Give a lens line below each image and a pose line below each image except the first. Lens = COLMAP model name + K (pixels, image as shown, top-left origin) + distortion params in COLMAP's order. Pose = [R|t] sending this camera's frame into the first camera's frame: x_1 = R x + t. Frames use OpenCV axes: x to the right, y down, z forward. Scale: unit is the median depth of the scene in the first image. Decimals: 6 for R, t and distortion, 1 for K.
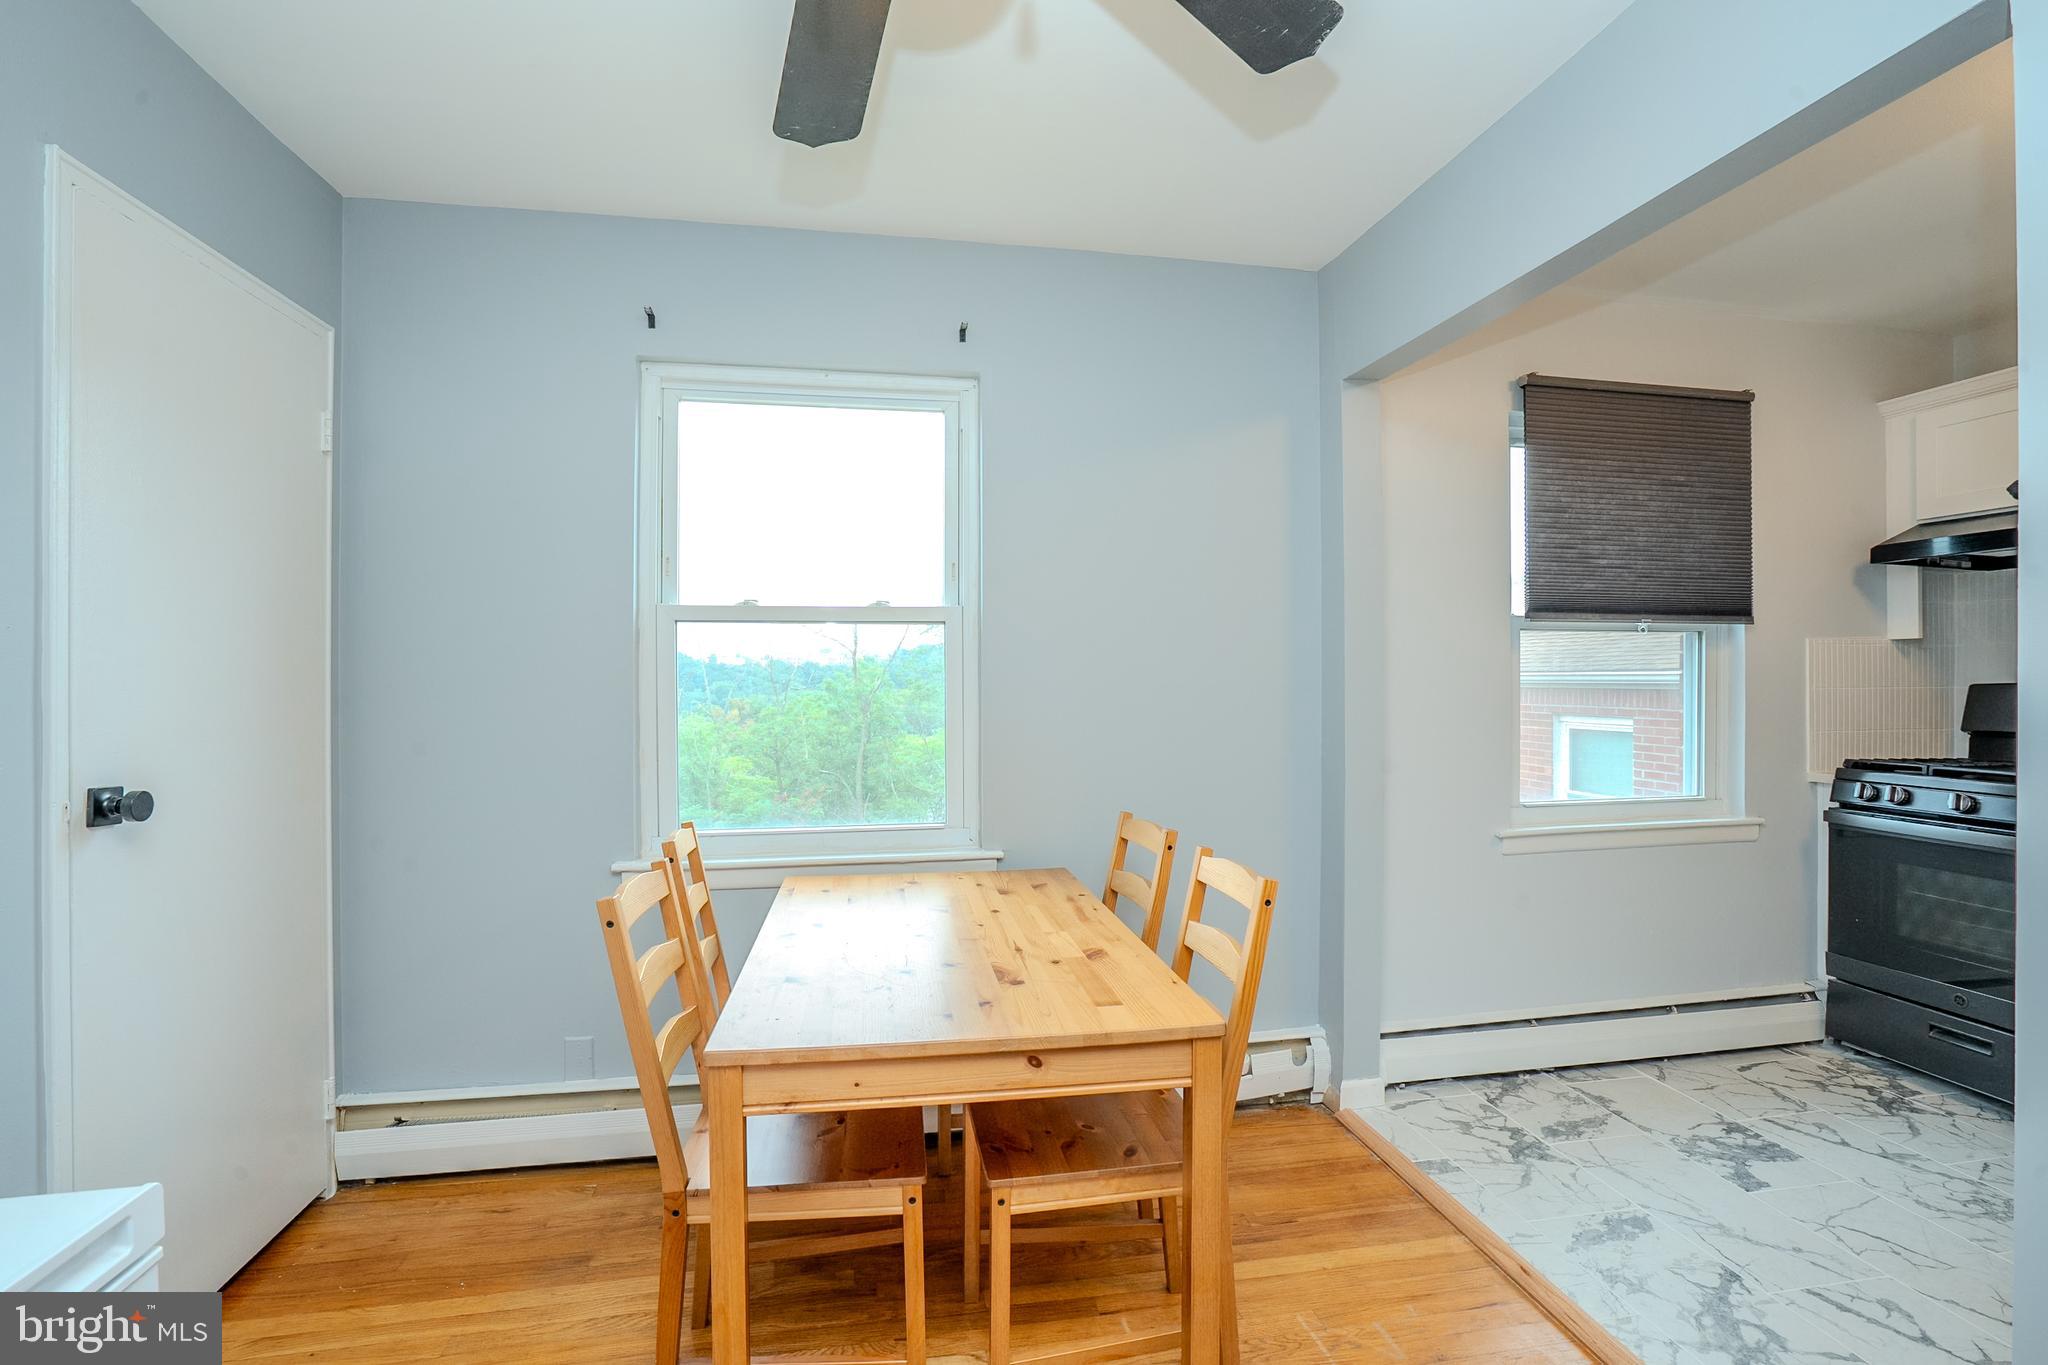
lens RADIAL K [[930.5, 0, 1024.0], [0, 930.5, 682.5], [0, 0, 1]] dist [-0.048977, 0.014092]
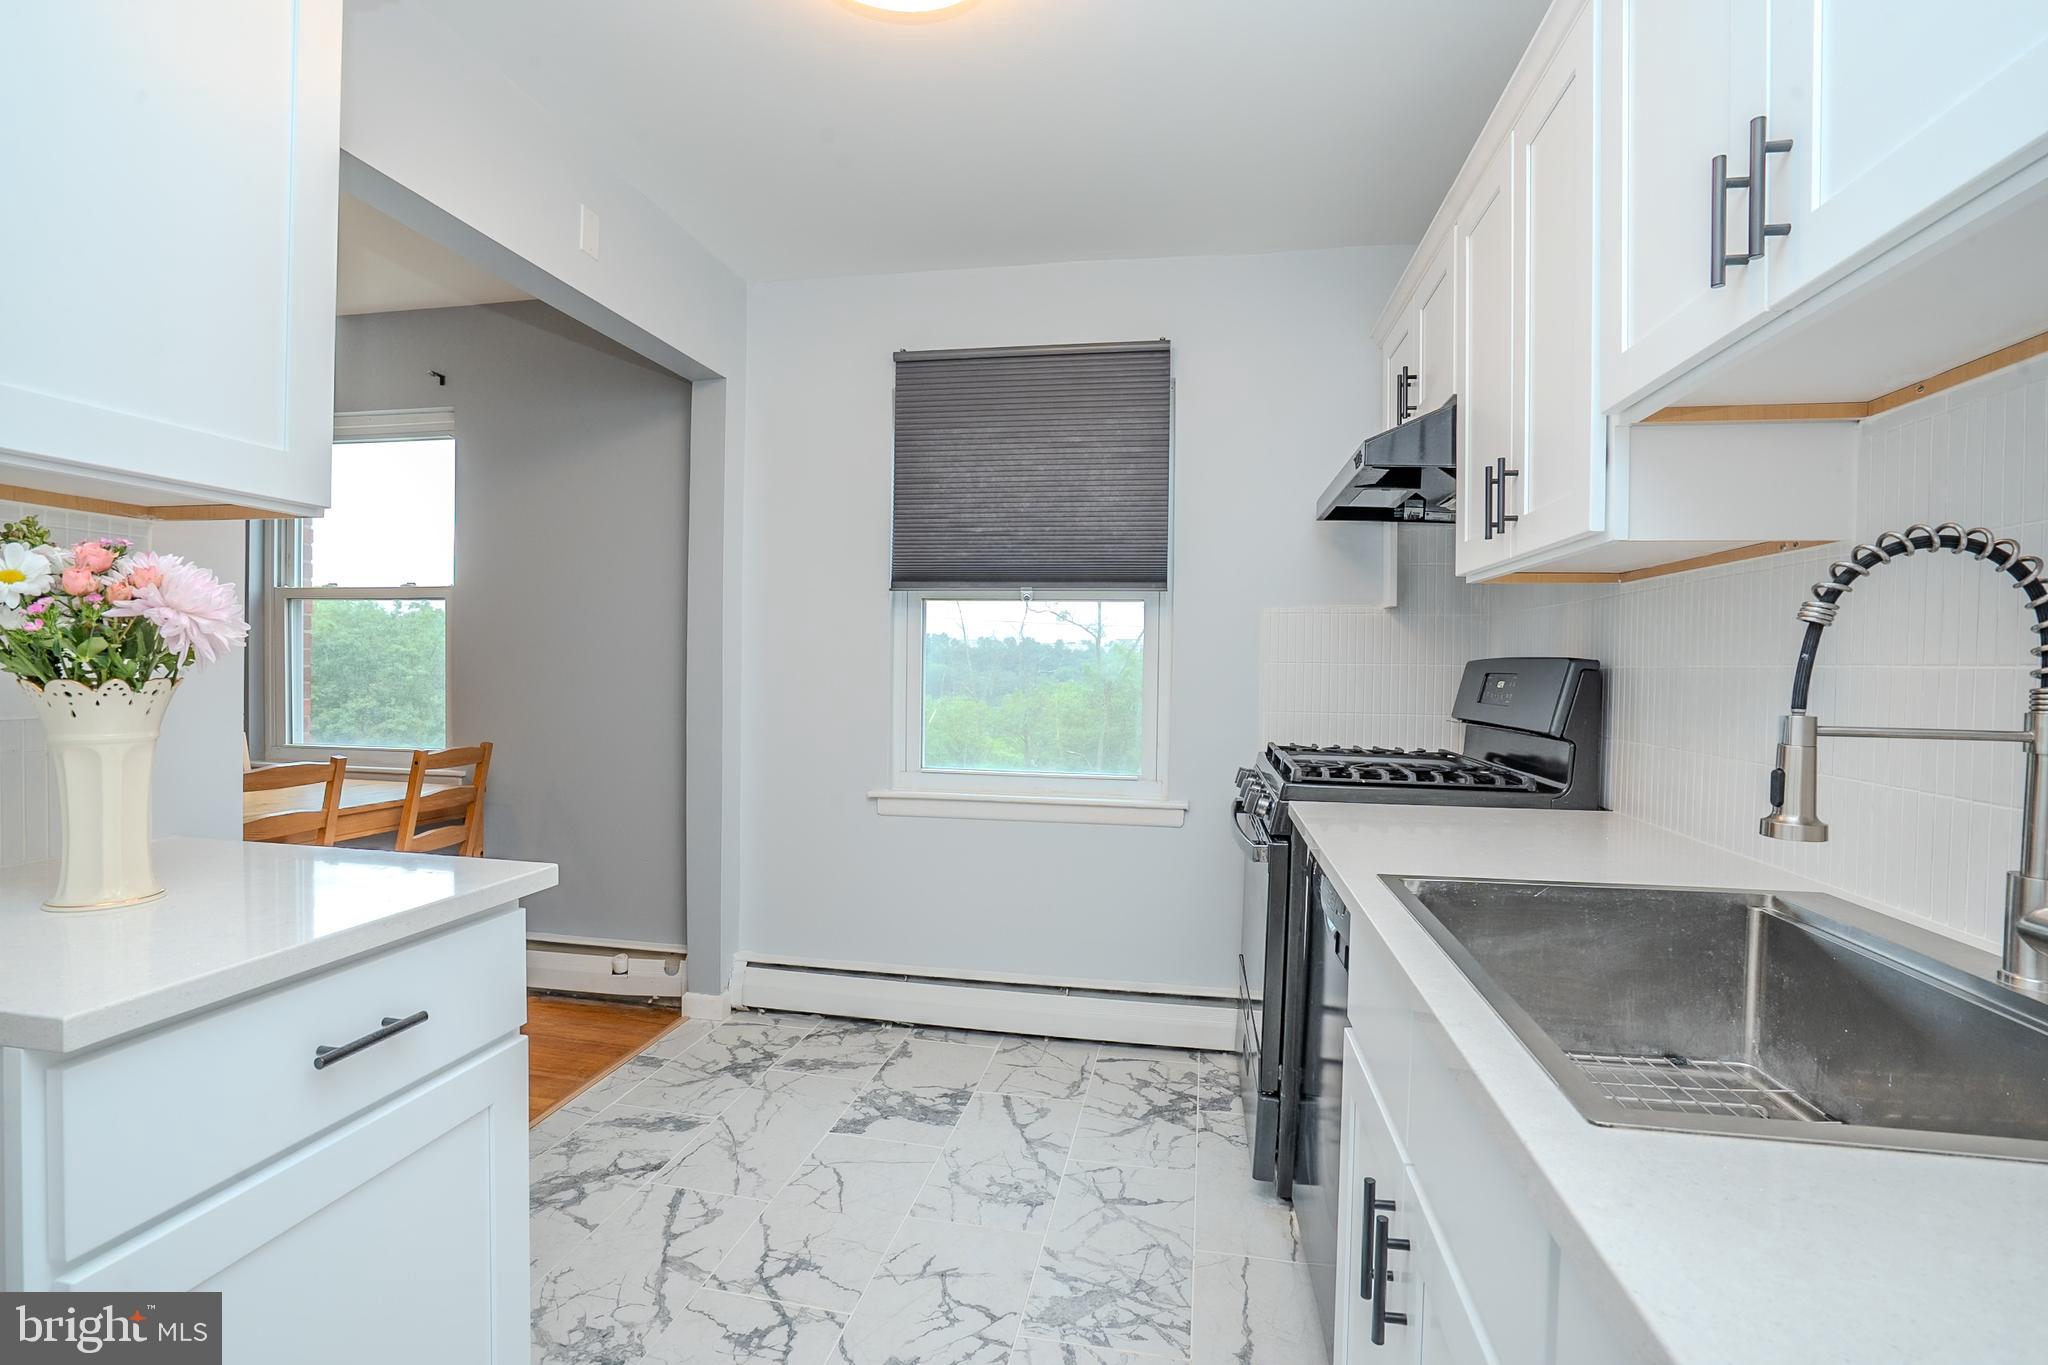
lens RADIAL K [[941.3, 0, 1025.1], [0, 941.3, 679.7], [0, 0, 1]] dist [-0.063918, 0.027685]
pose [[0.937336, 0.022136, -0.347723, 1.120873], [-0.018460, 0.999733, 0.013882, 0.017575], [0.347938, -0.006593, 0.937494, 0.058706]]
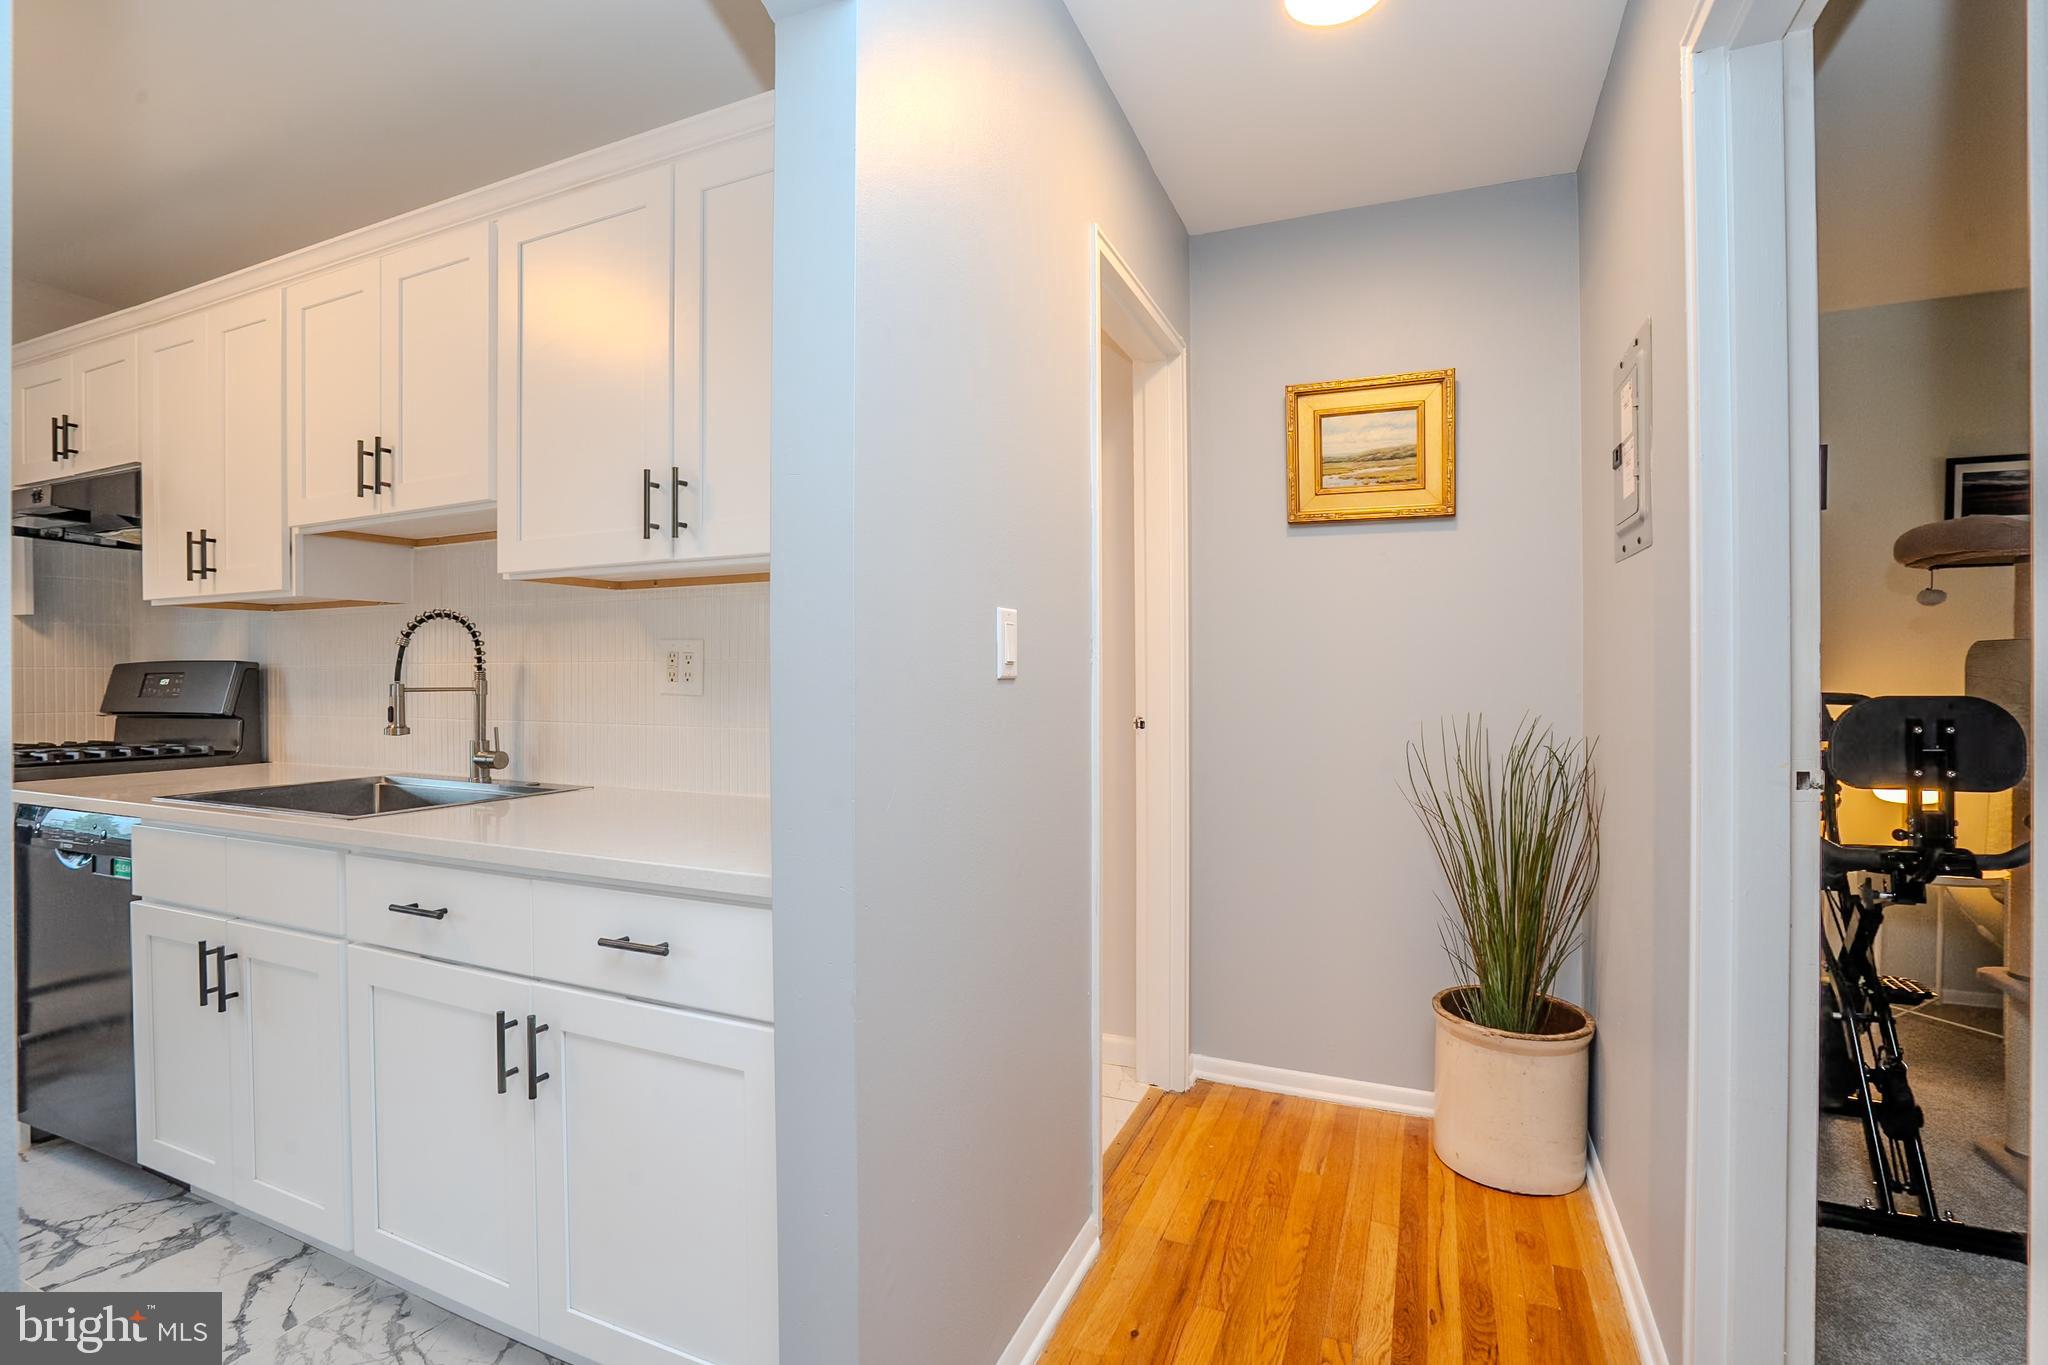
lens RADIAL K [[930.5, 0, 1024.0], [0, 930.5, 682.5], [0, 0, 1]] dist [-0.048977, 0.014092]
pose [[0.556161, -0.006746, 0.831047, 0.914916], [0.006546, 0.999972, 0.003737, 0.029082], [-0.831049, 0.003362, 0.556190, -0.424450]]
